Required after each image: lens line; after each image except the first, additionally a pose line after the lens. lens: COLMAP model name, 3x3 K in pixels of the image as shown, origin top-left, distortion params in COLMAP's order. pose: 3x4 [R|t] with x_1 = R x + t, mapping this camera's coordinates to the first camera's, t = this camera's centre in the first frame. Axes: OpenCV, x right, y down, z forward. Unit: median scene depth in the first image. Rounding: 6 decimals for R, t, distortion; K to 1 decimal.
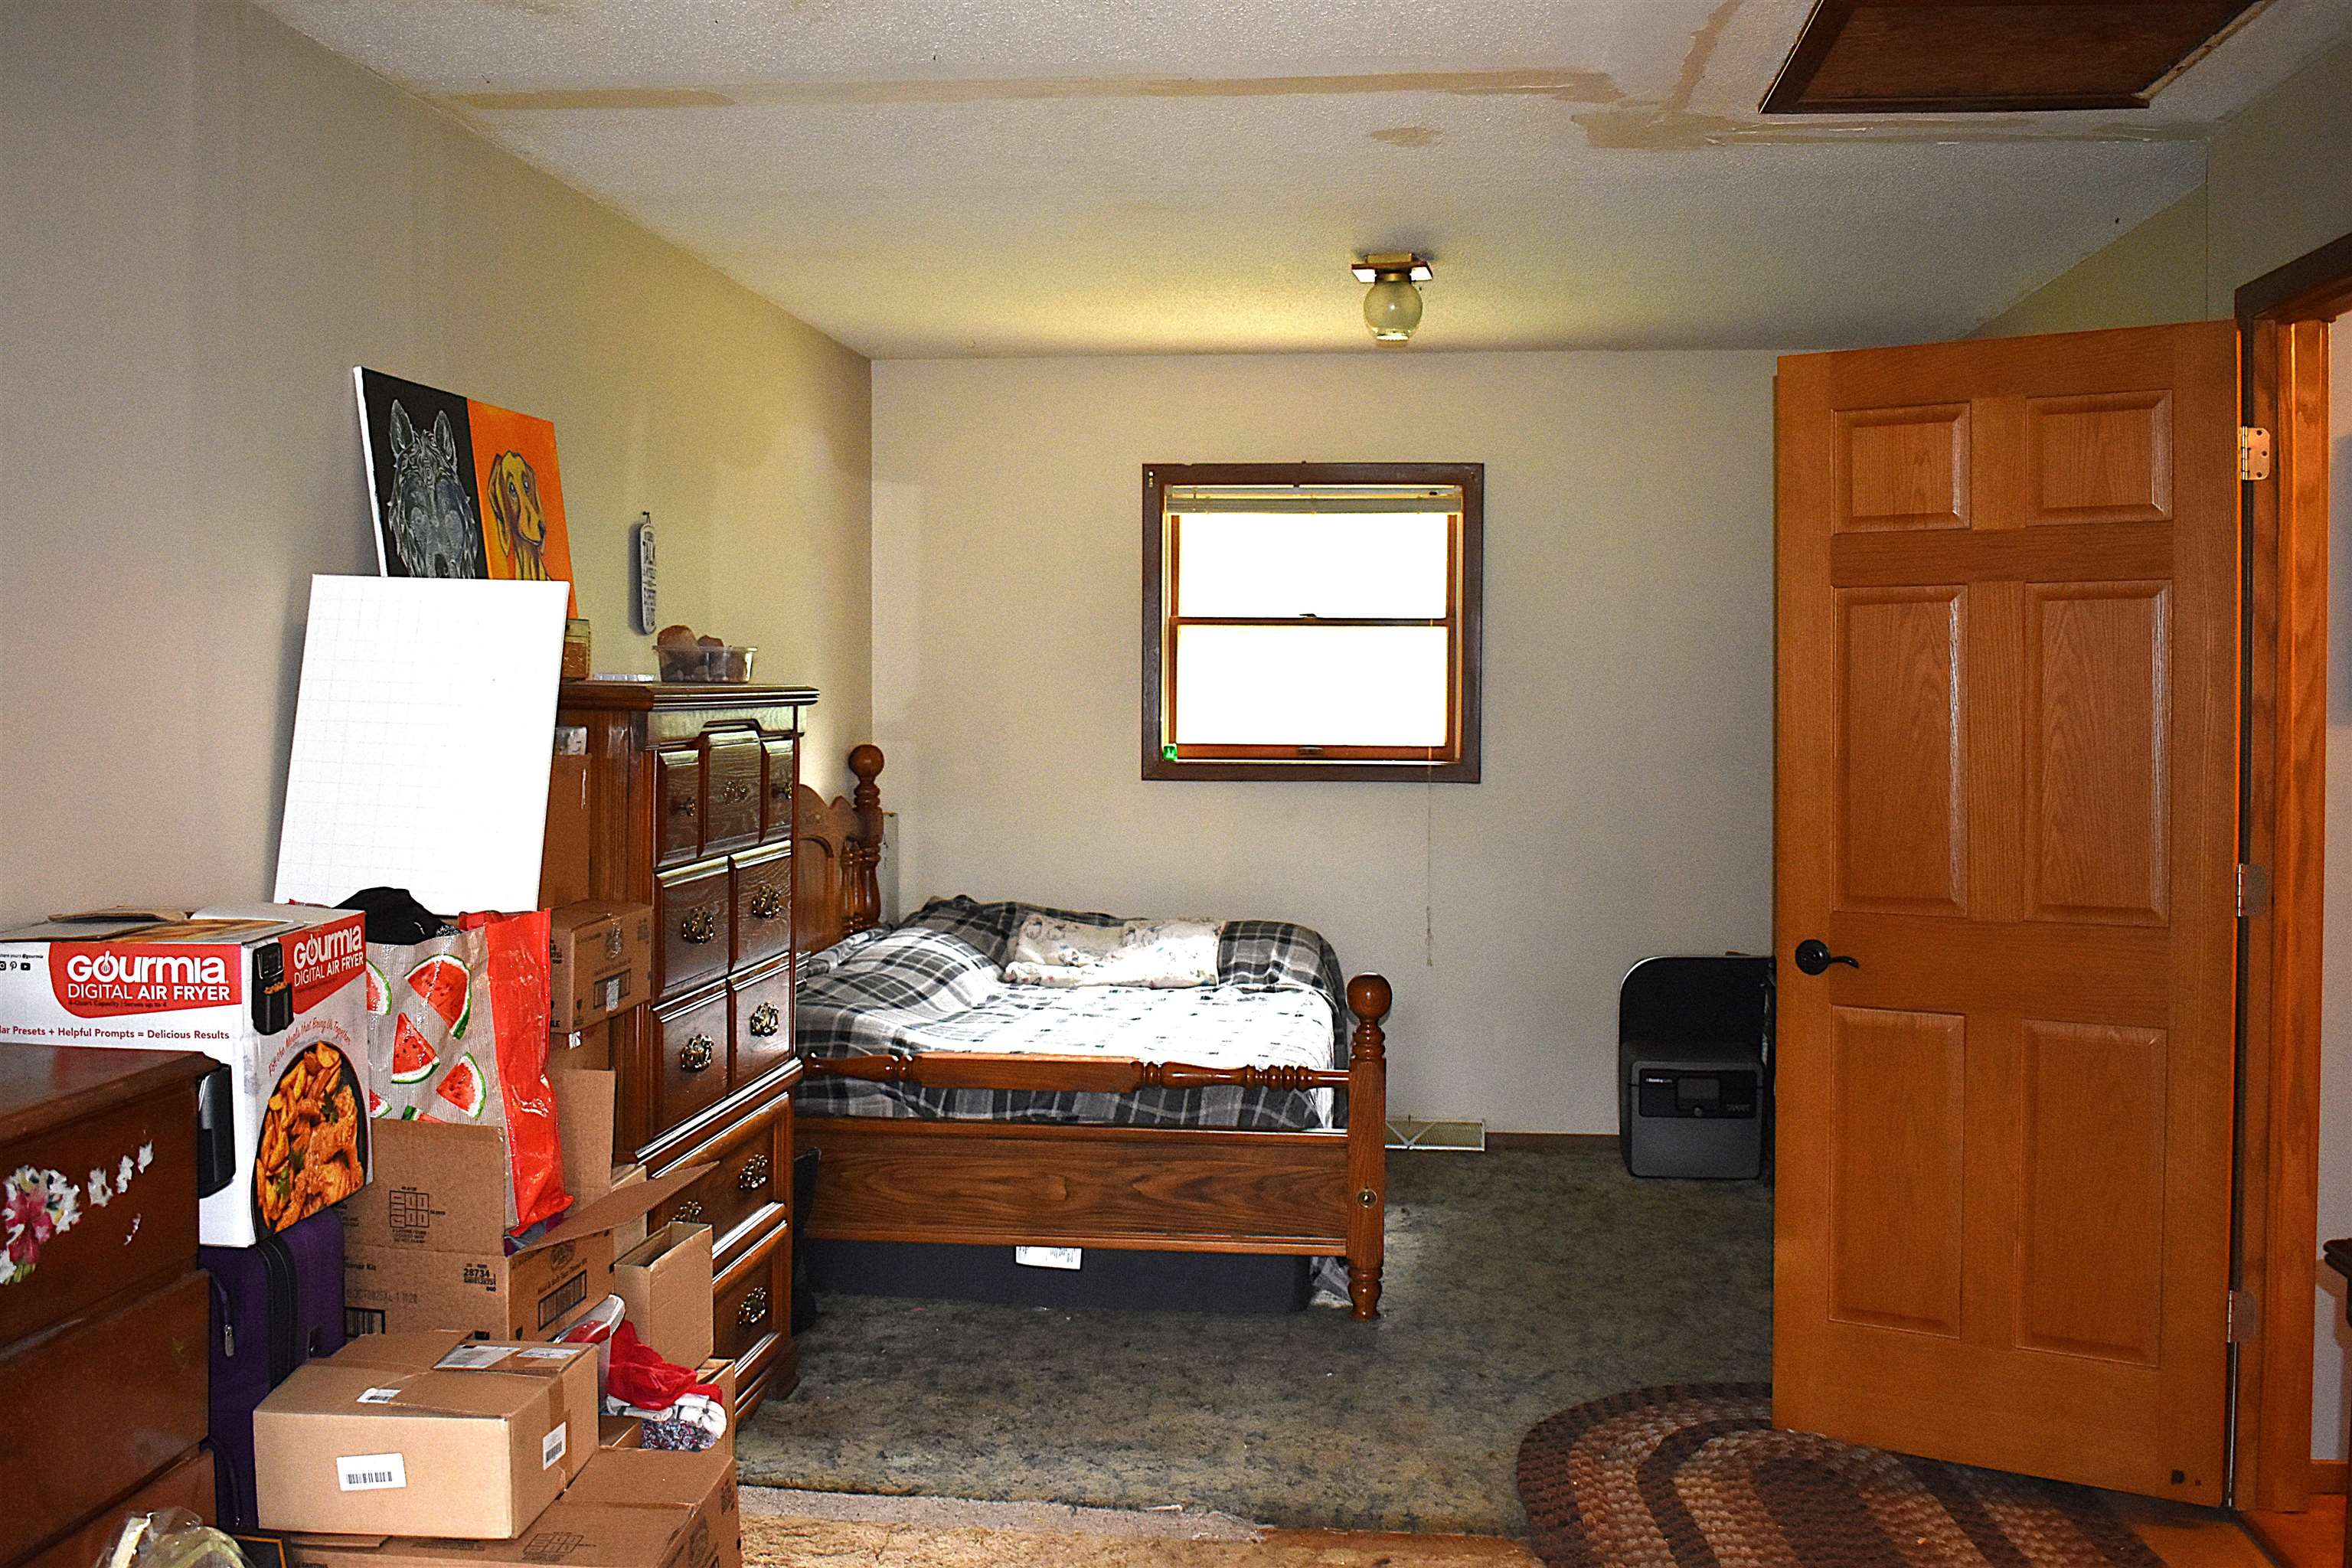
lens RADIAL K [[2280.8, 0, 1176.0], [0, 2280.8, 784.0], [0, 0, 1]] dist [-0.079810, 0.009944]
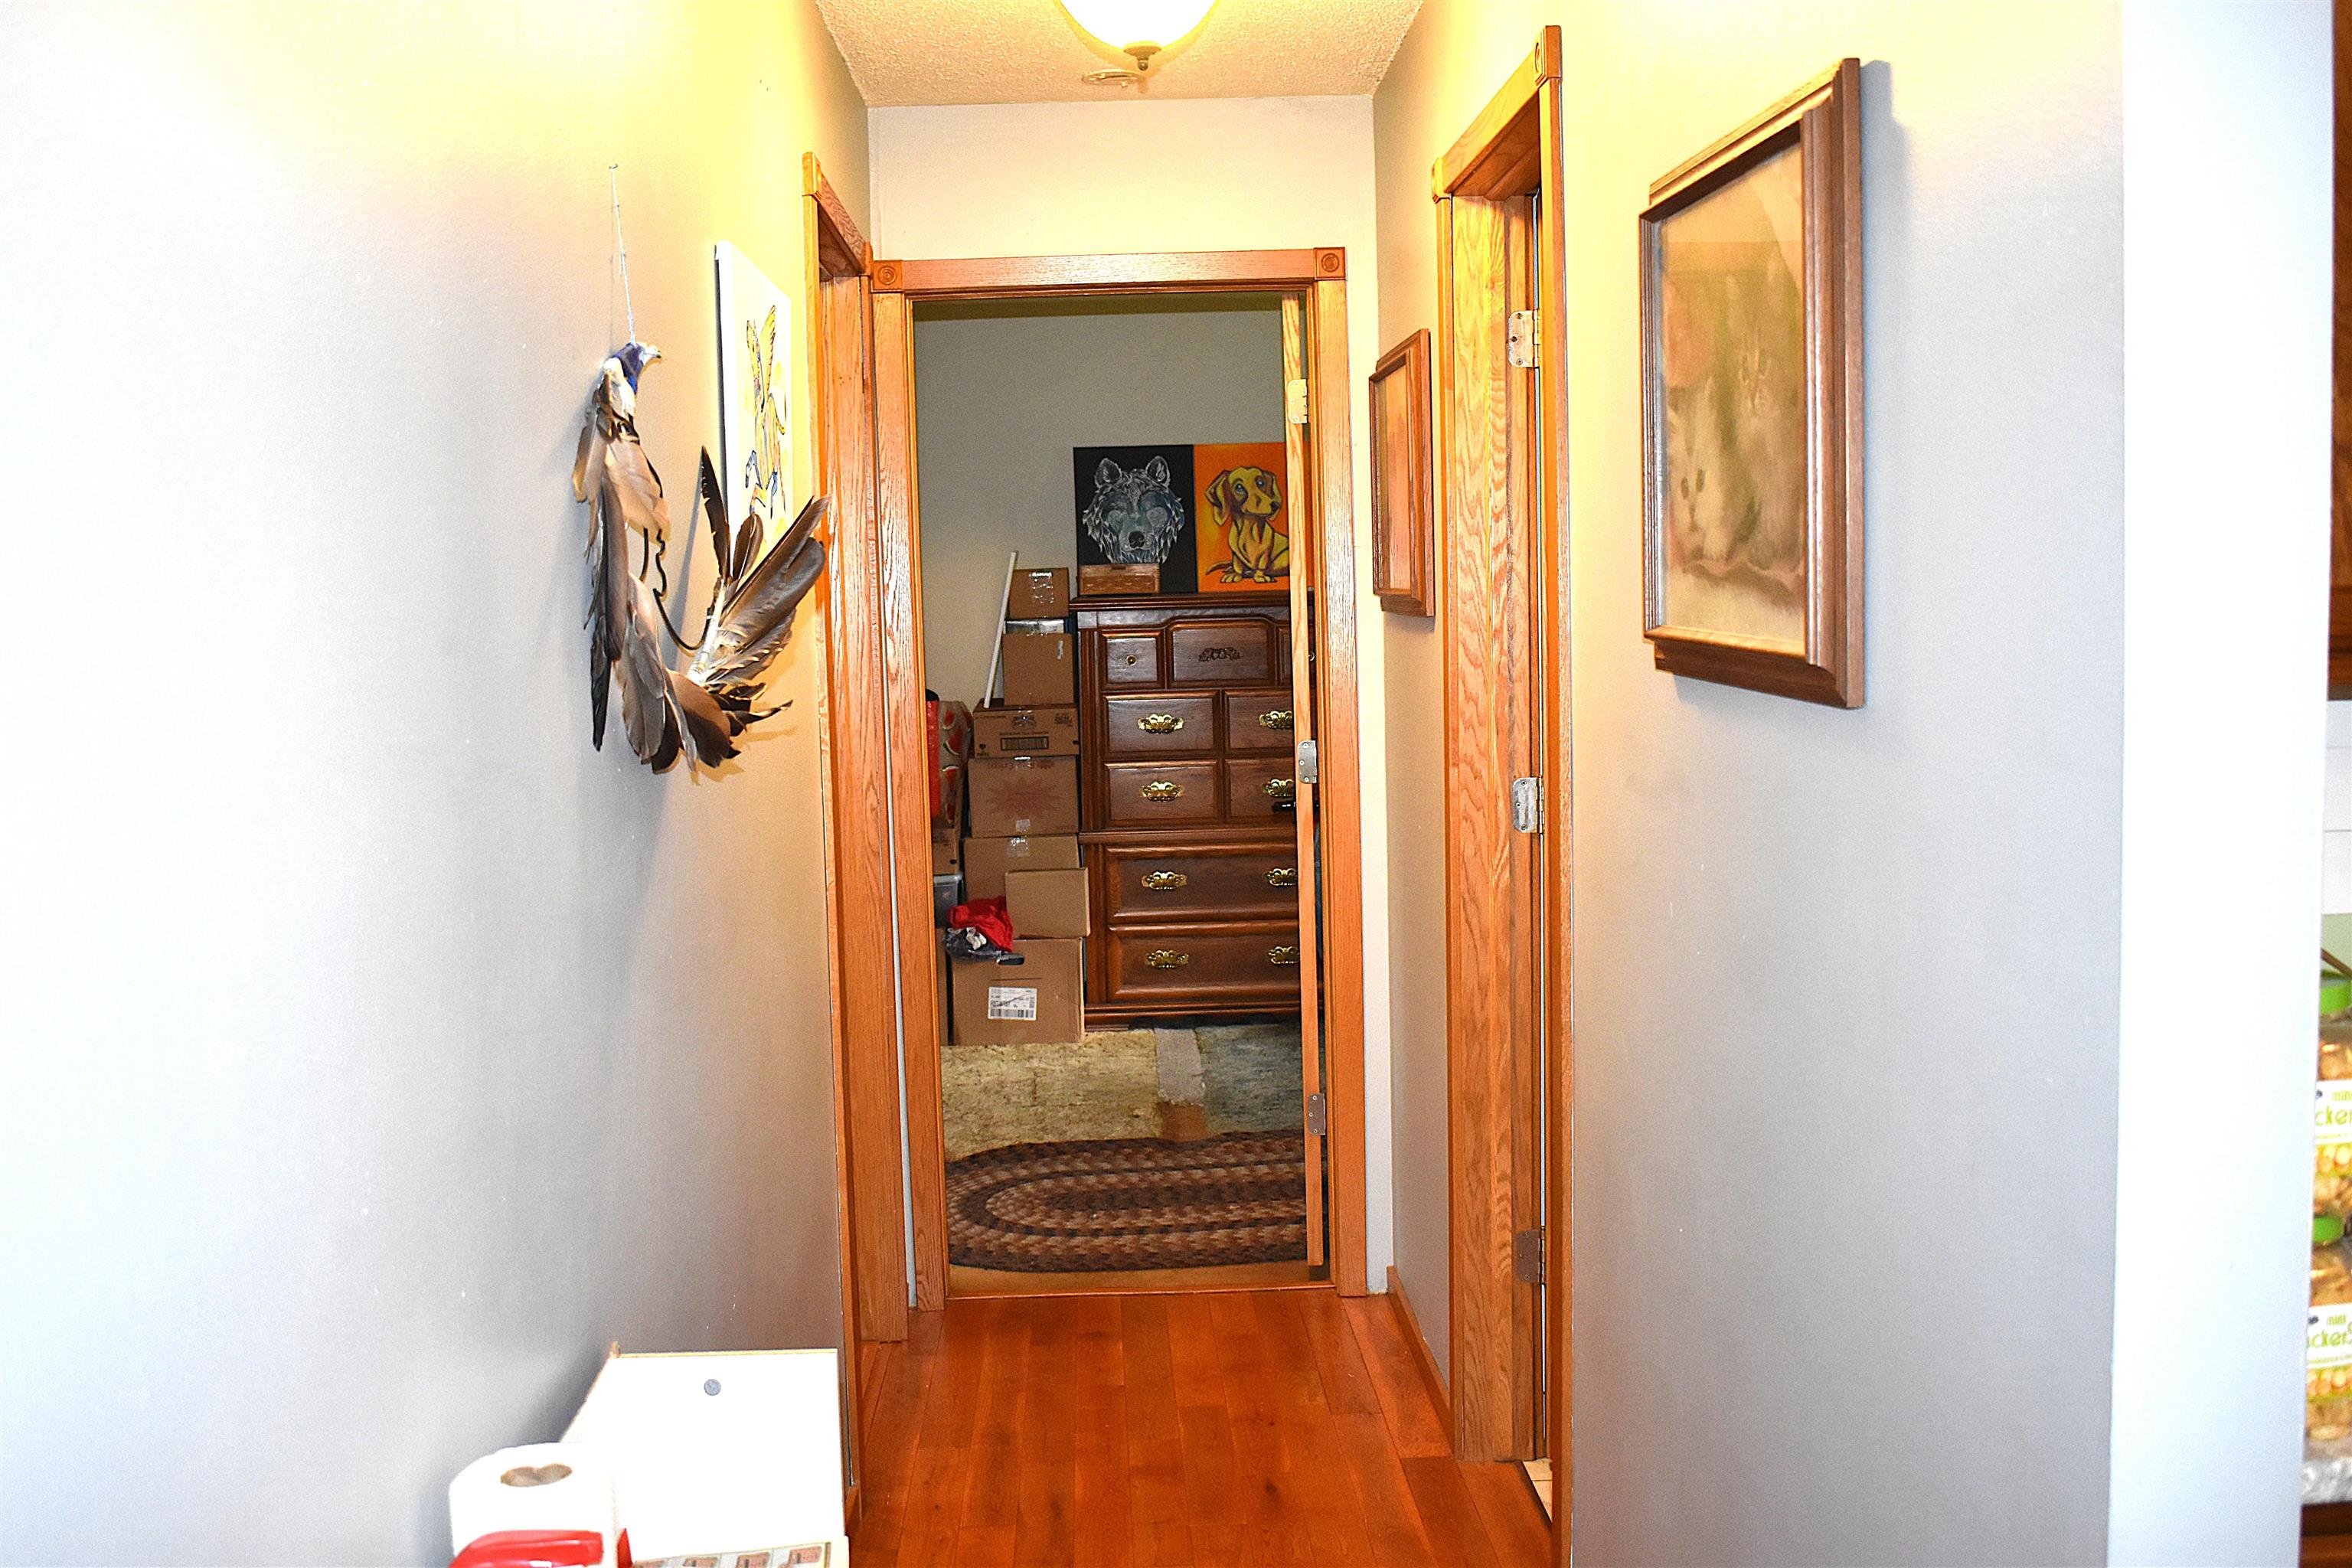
lens RADIAL K [[2280.8, 0, 1176.0], [0, 2280.8, 784.0], [0, 0, 1]] dist [-0.079810, 0.009944]
pose [[0.148604, 0.079949, -0.985660, 1.652439], [-0.016985, 0.996786, 0.078290, -0.037107], [0.988751, 0.005107, 0.149485, 0.724641]]
